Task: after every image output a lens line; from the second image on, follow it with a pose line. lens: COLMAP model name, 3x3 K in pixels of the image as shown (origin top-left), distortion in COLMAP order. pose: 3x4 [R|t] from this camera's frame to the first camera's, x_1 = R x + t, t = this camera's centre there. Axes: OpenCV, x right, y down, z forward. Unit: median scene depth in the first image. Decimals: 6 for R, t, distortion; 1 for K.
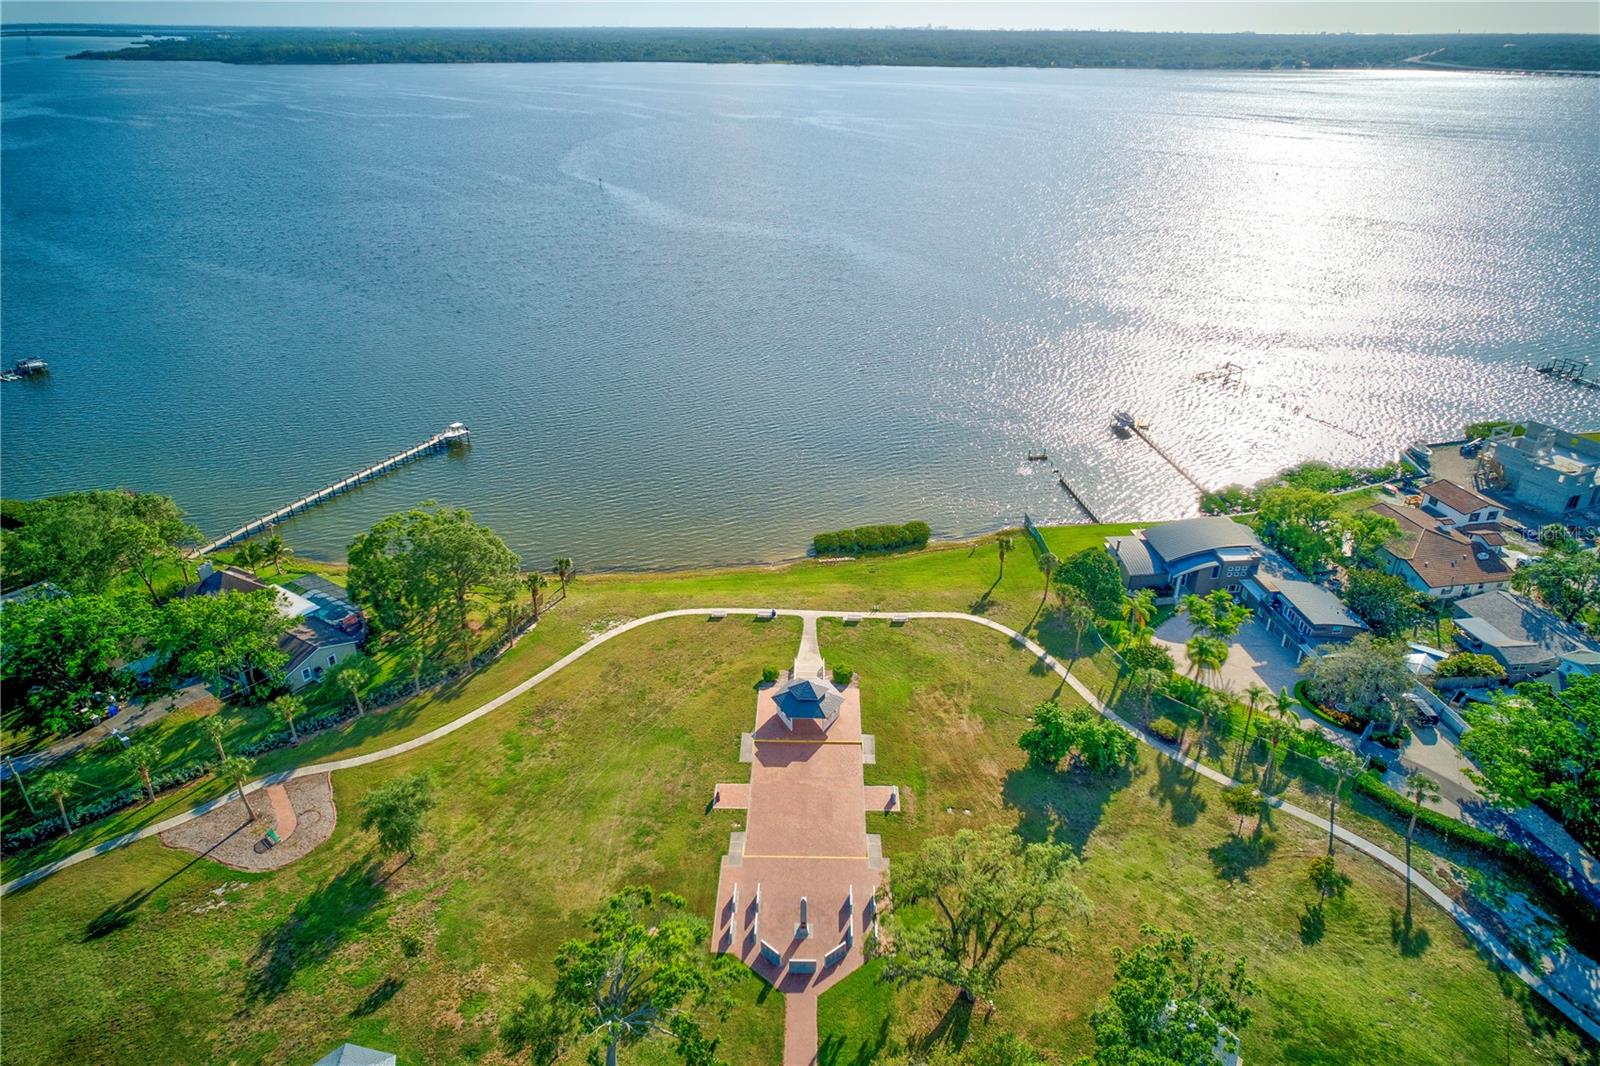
lens RADIAL K [[1016.0, 0, 797.7], [0, 1016.0, 532.1], [0, 0, 1]] dist [-0.025310, 0.032813]
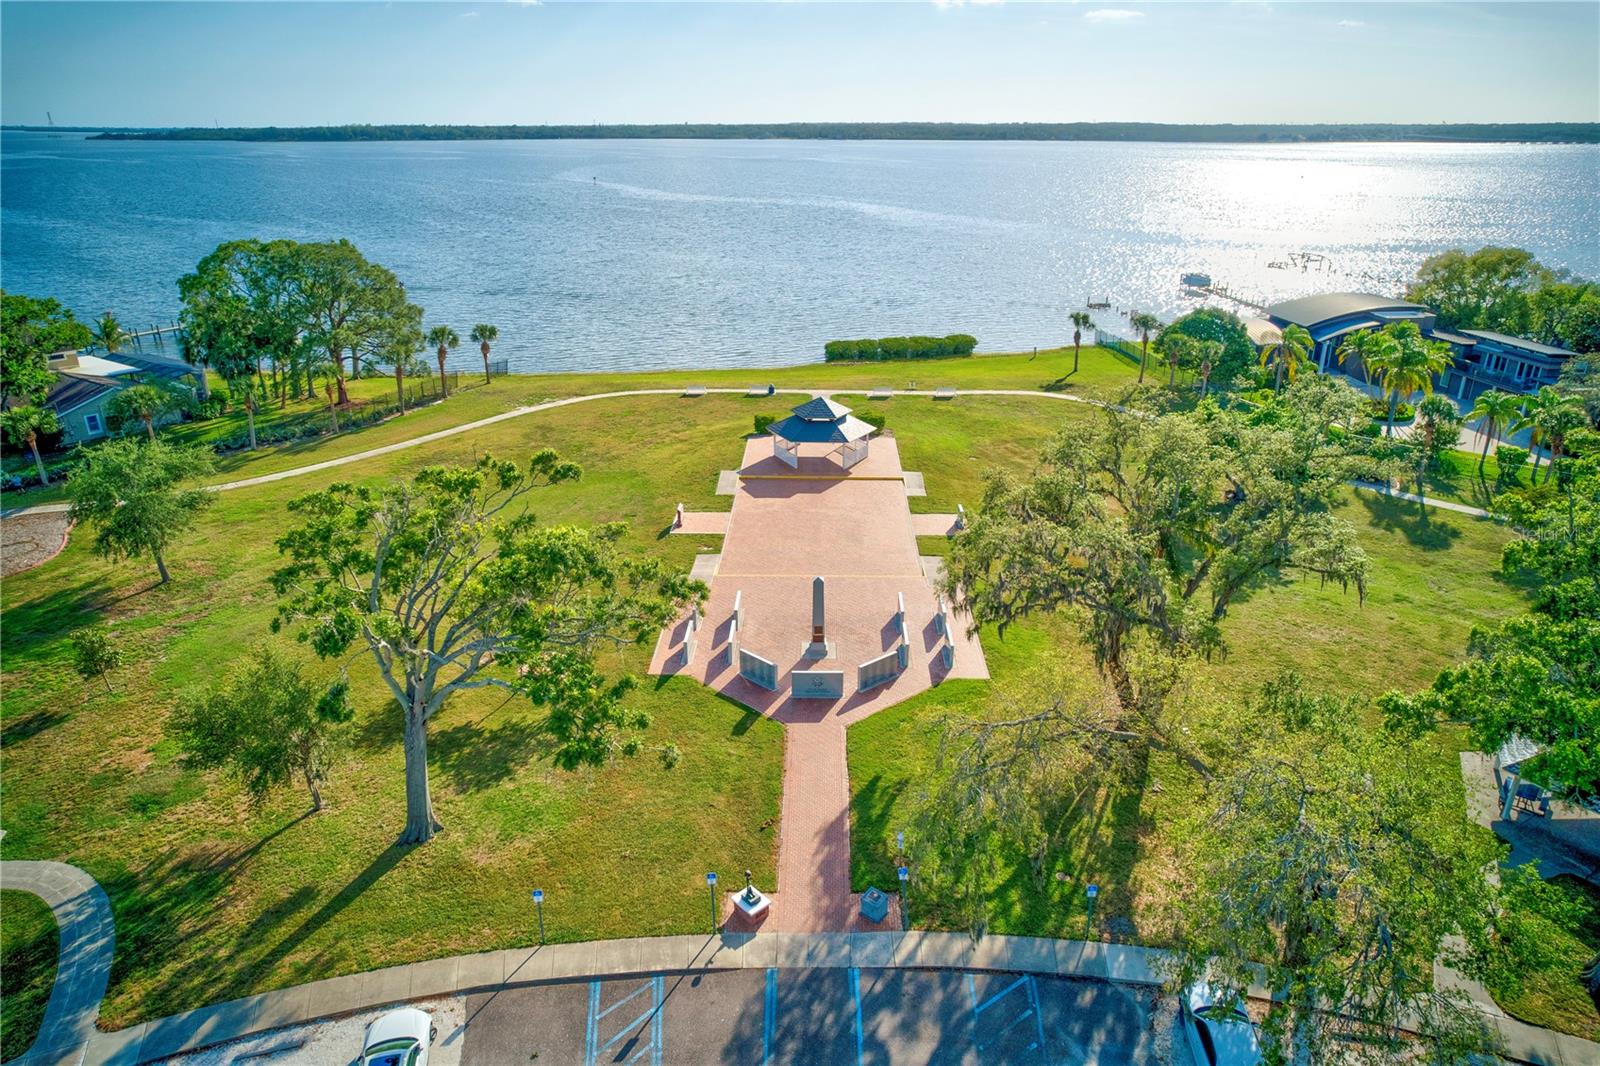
lens RADIAL K [[1016.0, 0, 802.1], [0, 1016.0, 527.0], [0, 0, 1]] dist [-0.025310, 0.032813]
pose [[0.999988, 0.003723, 0.003049, -0.004623], [-0.003454, 0.996474, -0.083835, 0.327411], [-0.003350, 0.083823, 0.996475, 0.387743]]
